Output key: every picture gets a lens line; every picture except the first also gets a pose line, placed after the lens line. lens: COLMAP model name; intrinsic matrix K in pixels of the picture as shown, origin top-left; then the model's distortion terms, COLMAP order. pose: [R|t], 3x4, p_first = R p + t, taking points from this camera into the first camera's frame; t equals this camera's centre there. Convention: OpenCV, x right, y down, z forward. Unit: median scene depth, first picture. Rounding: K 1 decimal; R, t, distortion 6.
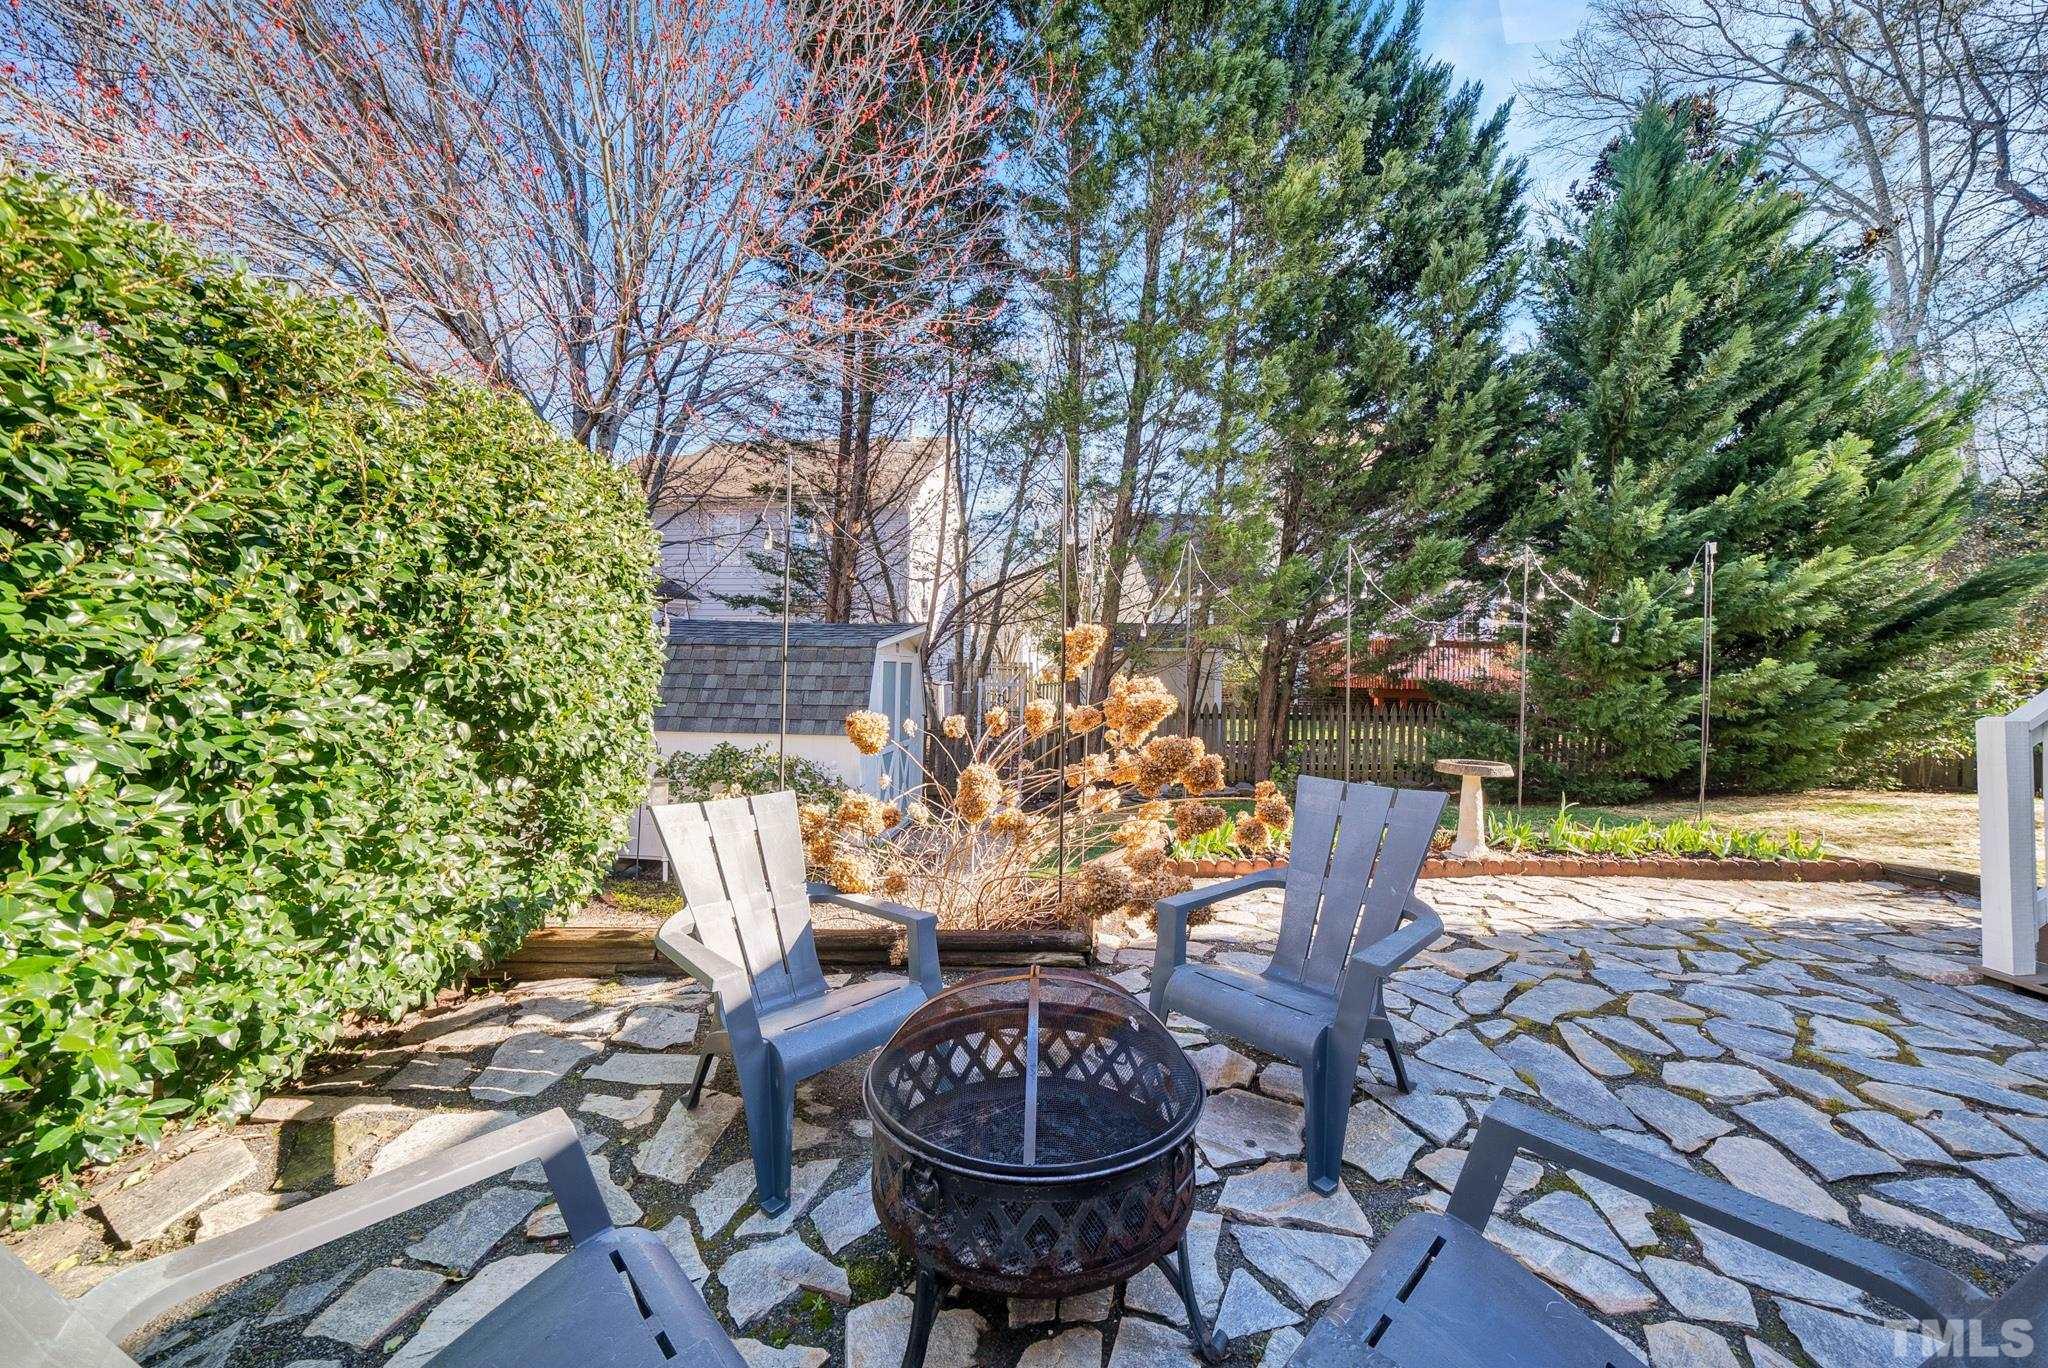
lens RADIAL K [[744.2, 0, 1021.5], [0, 744.2, 687.4], [0, 0, 1]] dist [-0.005432, -0.000663]
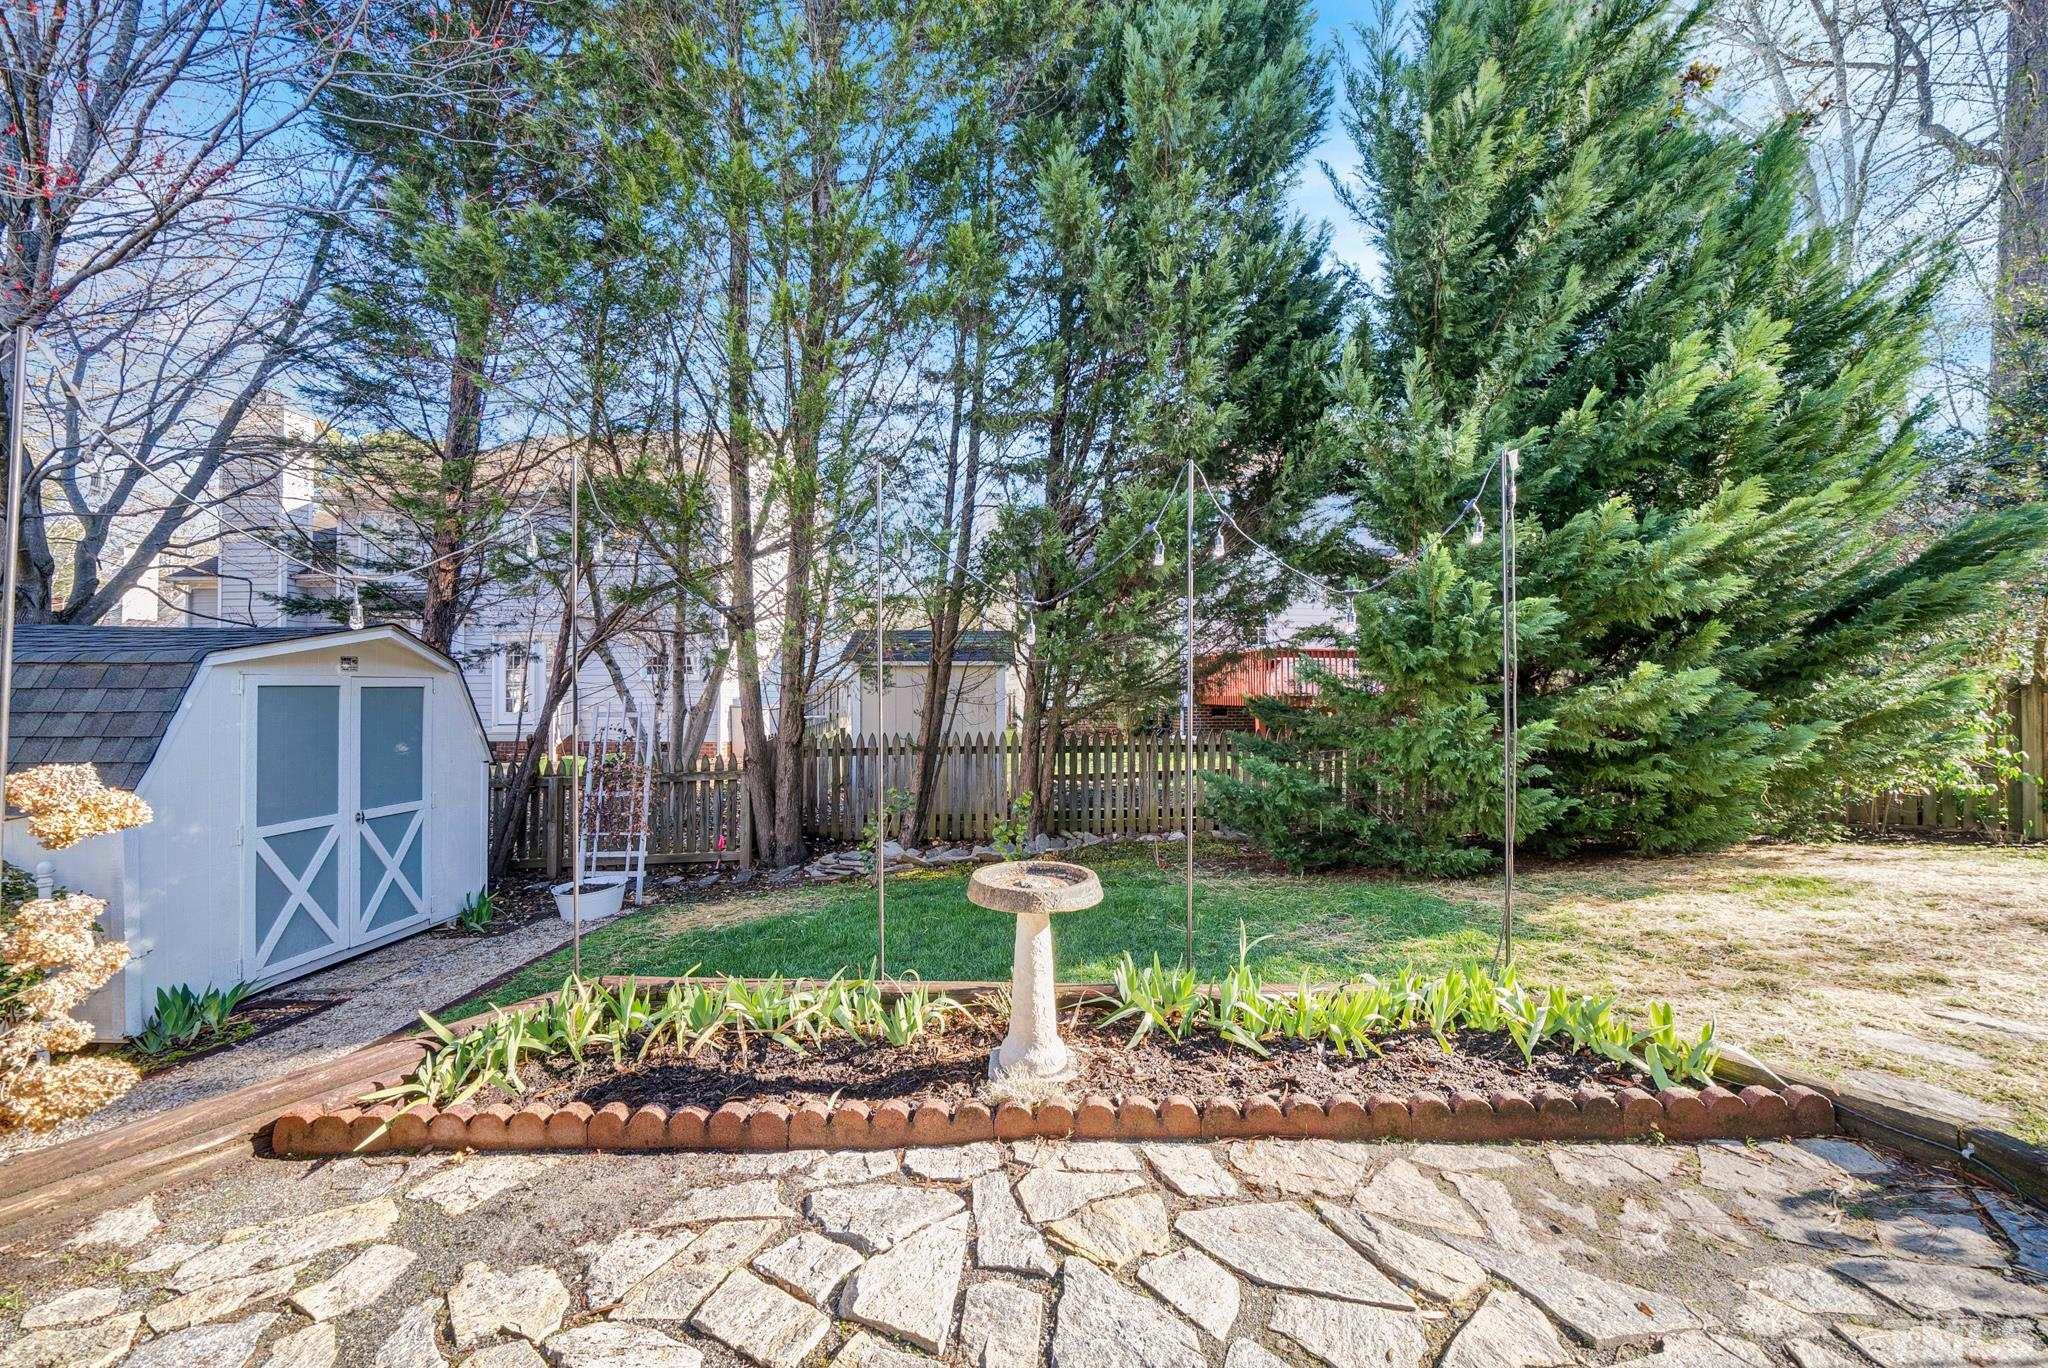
lens RADIAL K [[744.2, 0, 1026.8], [0, 744.2, 686.1], [0, 0, 1]] dist [-0.005432, -0.000663]
pose [[0.999035, -0.013442, 0.041813, 0.434066], [0.014371, 0.999655, -0.021978, -0.011769], [-0.041503, 0.022558, 0.998884, 0.371618]]
